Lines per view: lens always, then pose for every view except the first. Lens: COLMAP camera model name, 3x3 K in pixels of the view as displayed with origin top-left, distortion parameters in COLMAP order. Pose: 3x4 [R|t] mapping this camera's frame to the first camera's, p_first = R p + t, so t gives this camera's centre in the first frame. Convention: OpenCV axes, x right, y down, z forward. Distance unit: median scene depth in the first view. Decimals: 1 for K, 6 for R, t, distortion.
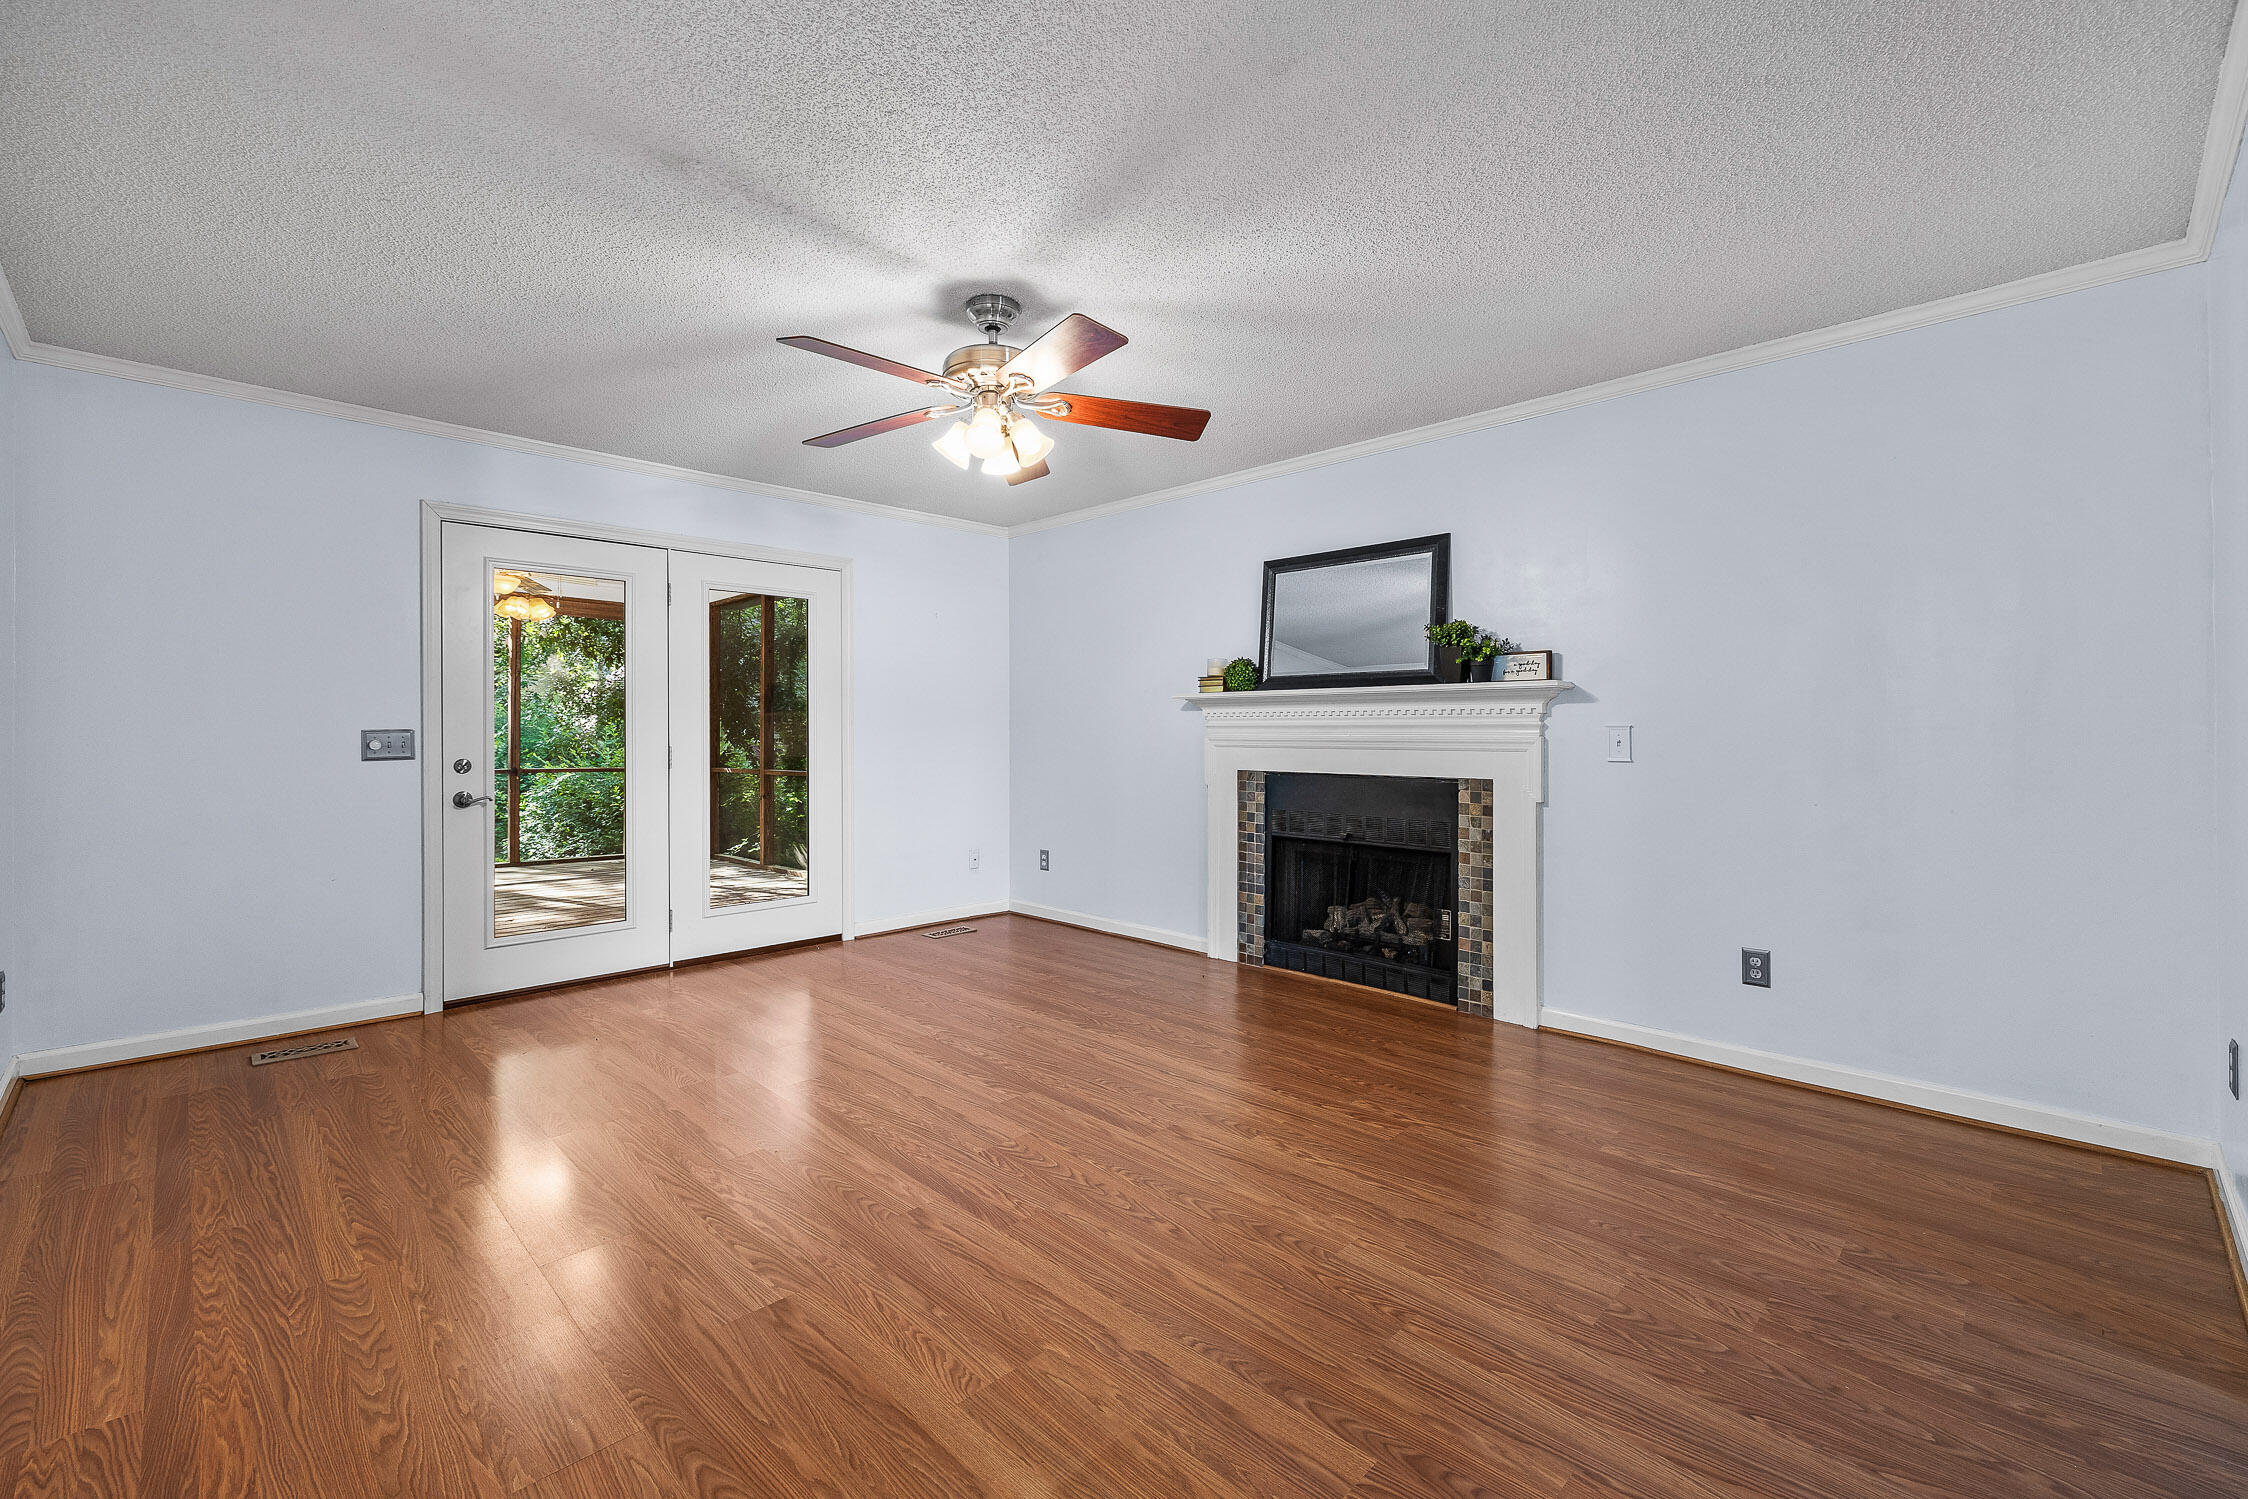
lens RADIAL K [[950.2, 0, 1114.1], [0, 950.2, 739.1], [0, 0, 1]] dist [-0.003966, 0.000147]
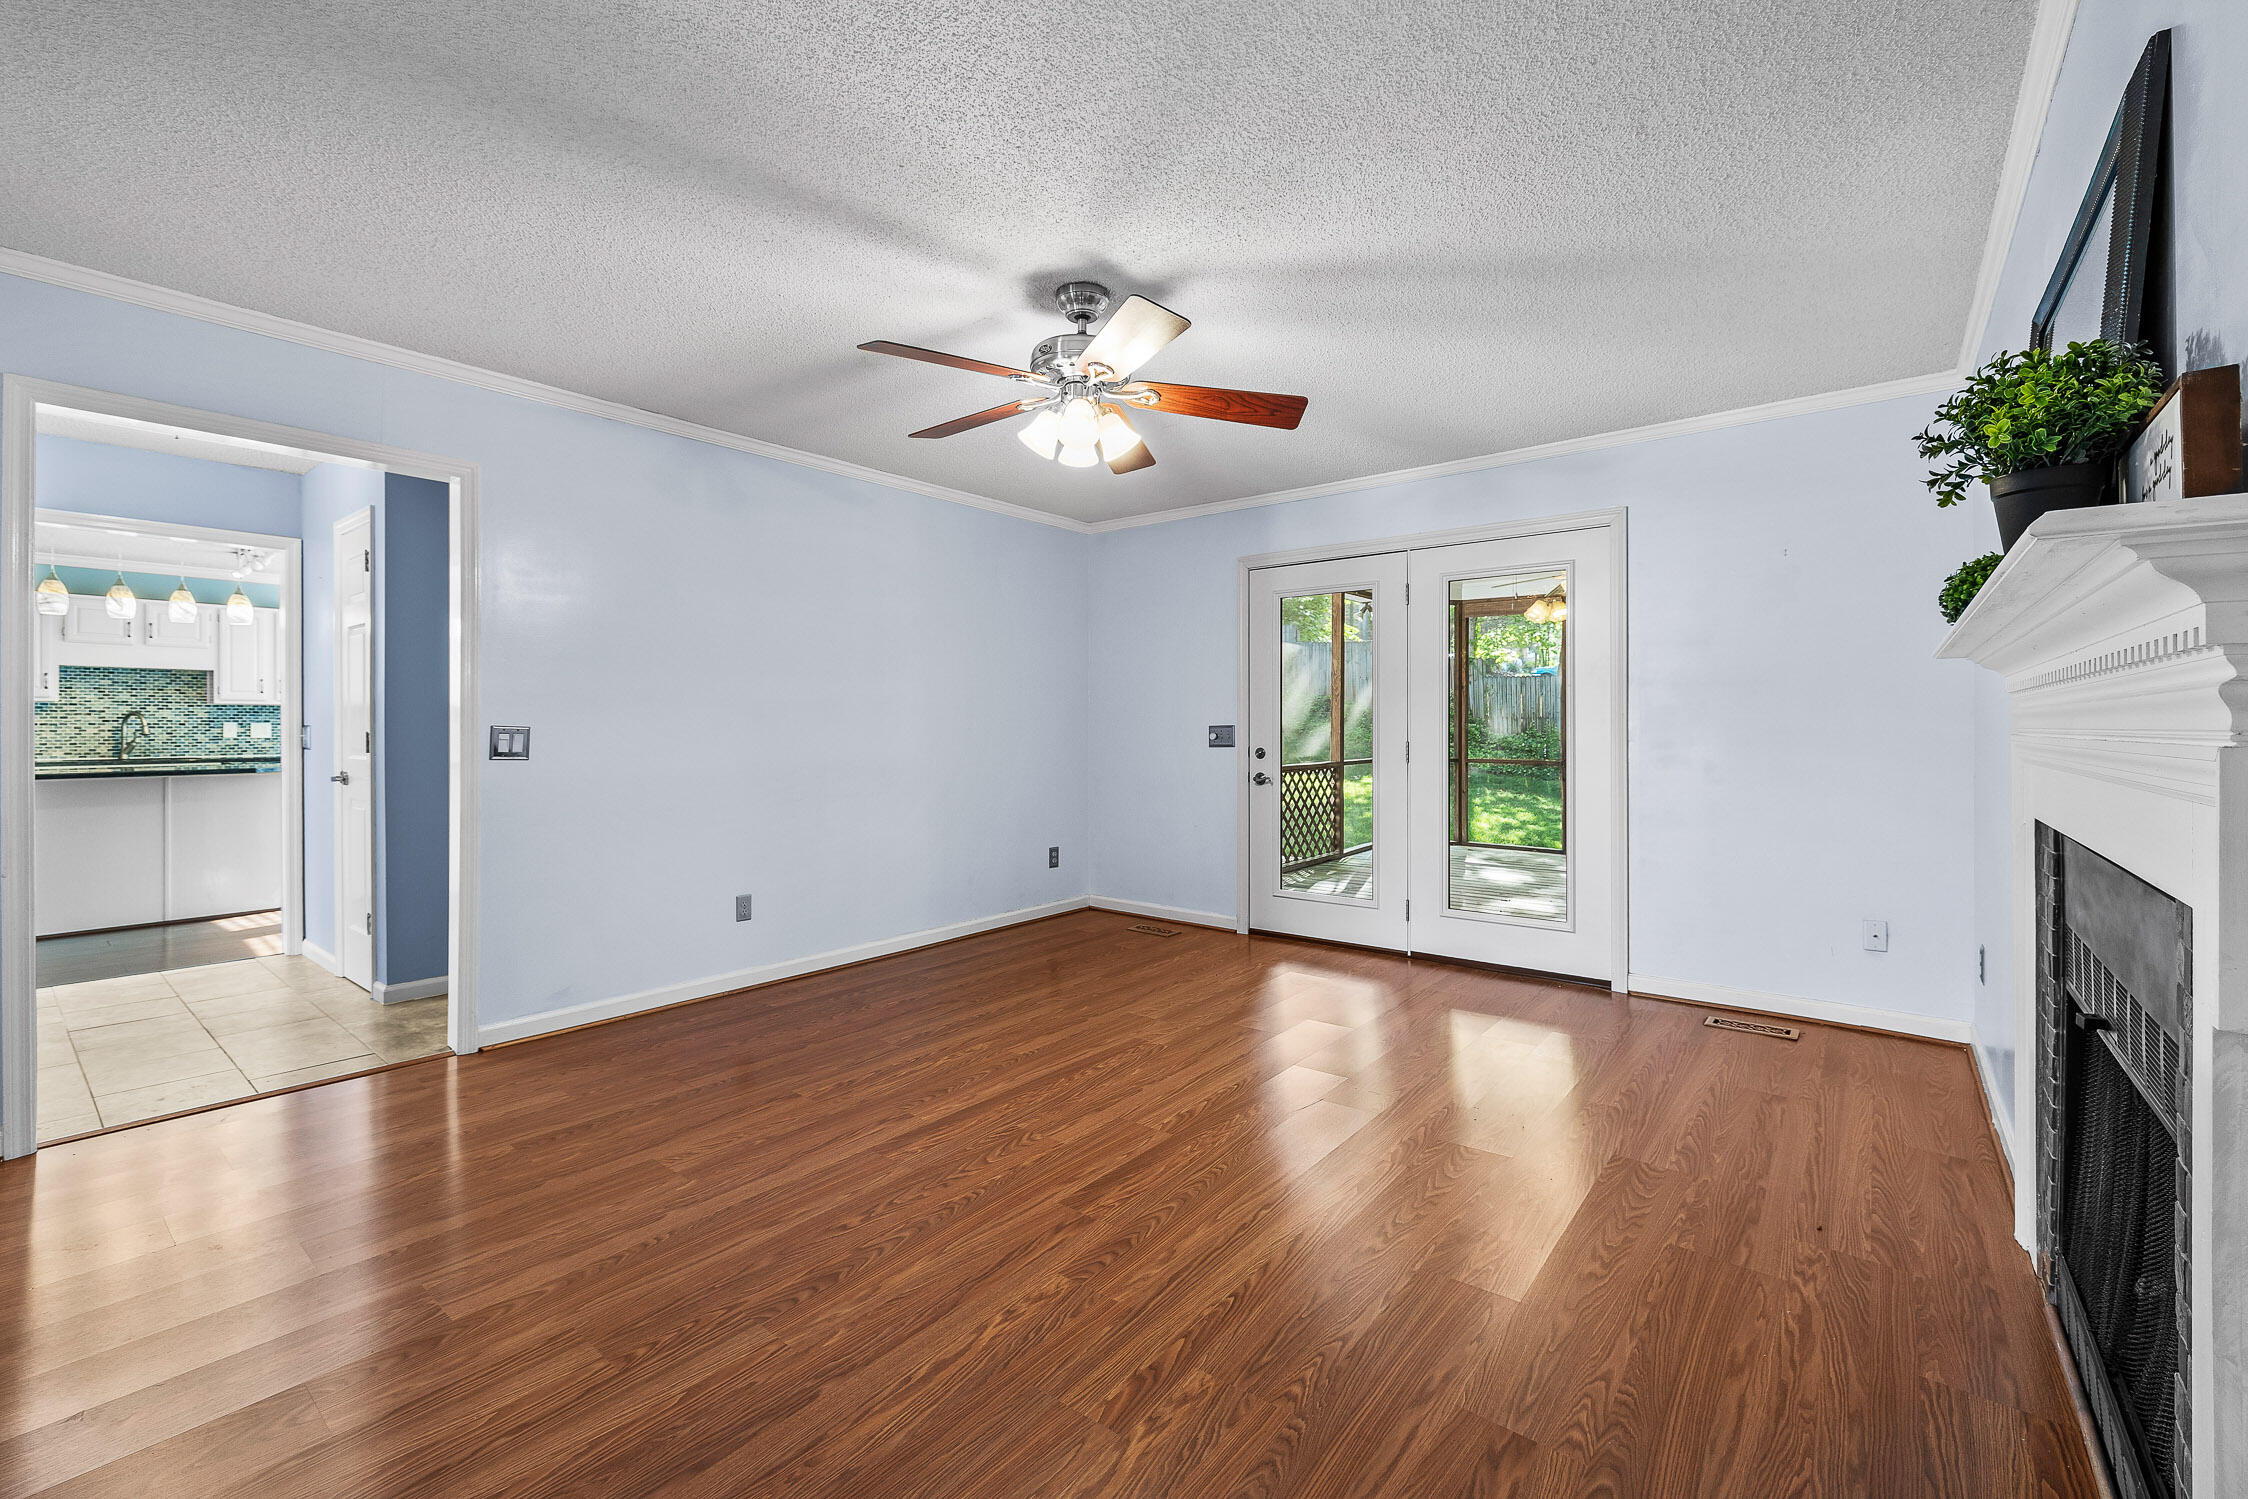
lens RADIAL K [[950.2, 0, 1114.1], [0, 950.2, 739.1], [0, 0, 1]] dist [-0.003966, 0.000147]
pose [[0.109756, 0.014911, -0.993847, 0.861039], [-0.010836, 0.999846, 0.013805, -0.010113], [0.993900, 0.009254, 0.109900, 0.931623]]
